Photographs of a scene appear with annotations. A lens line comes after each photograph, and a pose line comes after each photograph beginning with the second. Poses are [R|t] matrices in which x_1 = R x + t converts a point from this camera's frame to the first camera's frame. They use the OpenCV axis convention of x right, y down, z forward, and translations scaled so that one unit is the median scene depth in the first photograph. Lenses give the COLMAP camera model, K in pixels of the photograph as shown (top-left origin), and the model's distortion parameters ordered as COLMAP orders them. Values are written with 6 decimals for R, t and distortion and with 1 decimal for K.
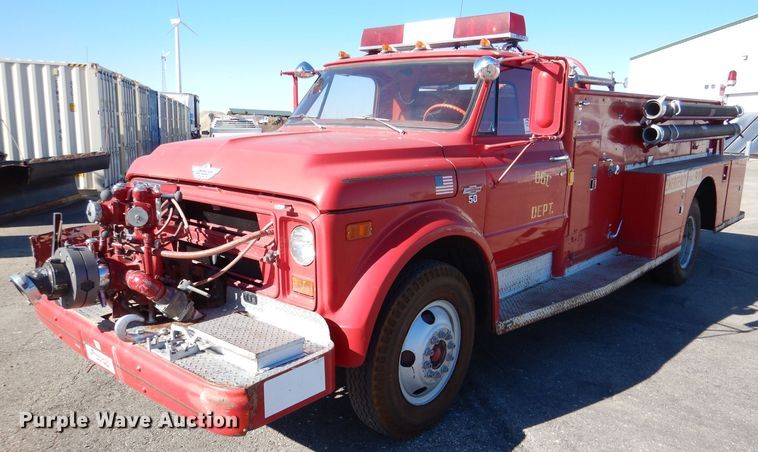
lens RADIAL K [[596.9, 0, 402.4], [0, 596.9, 241.2], [0, 0, 1]] dist [0.012518, -0.007079]
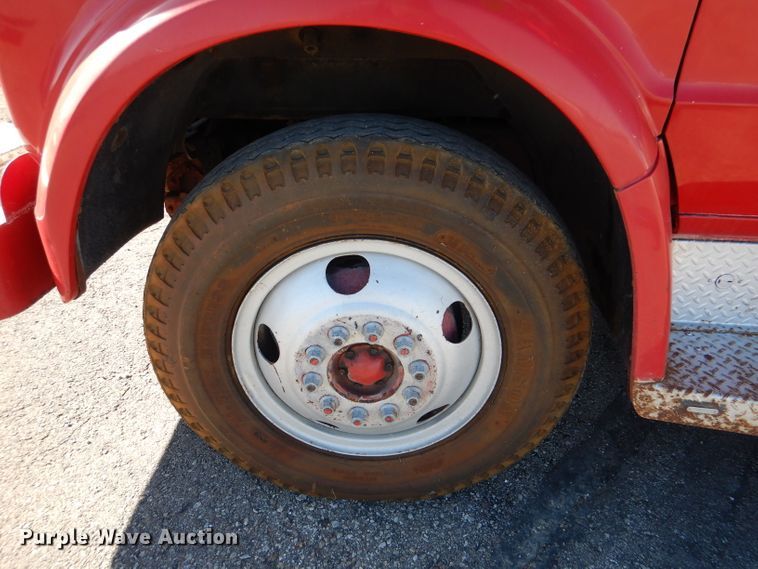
lens RADIAL K [[550.1, 0, 372.7], [0, 550.1, 283.3], [0, 0, 1]] dist [0.009819, -0.004672]
pose [[0.590300, 0.388118, -0.707750, 0.293420], [-0.180597, 0.918091, 0.352838, 0.008756], [0.786722, -0.080463, 0.612041, 0.790475]]
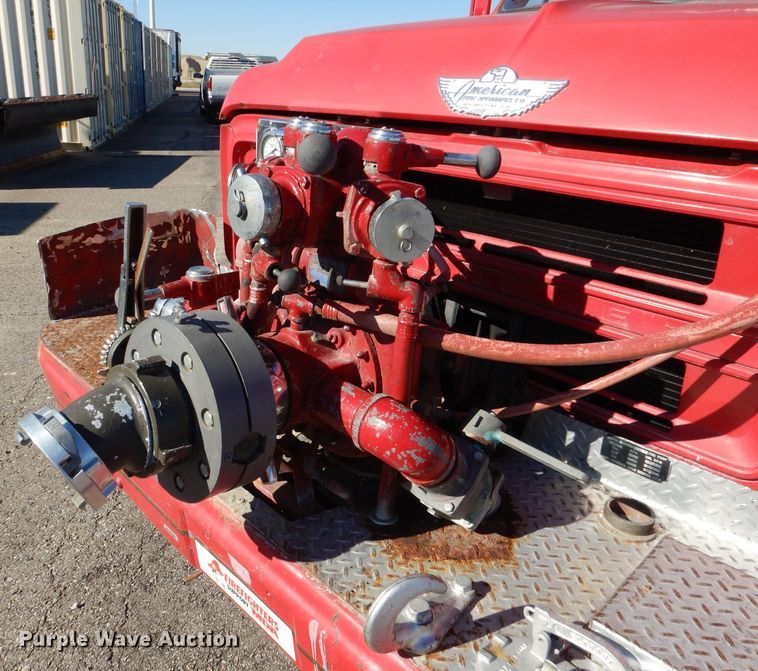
lens RADIAL K [[655.2, 0, 311.5], [0, 655.2, 331.8], [0, 0, 1]] dist [0.006964, -0.005445]
pose [[0.991639, 0.059638, -0.114439, -0.378303], [-0.038068, 0.982532, 0.182157, -0.041232], [0.123303, -0.176277, 0.976587, 0.561047]]
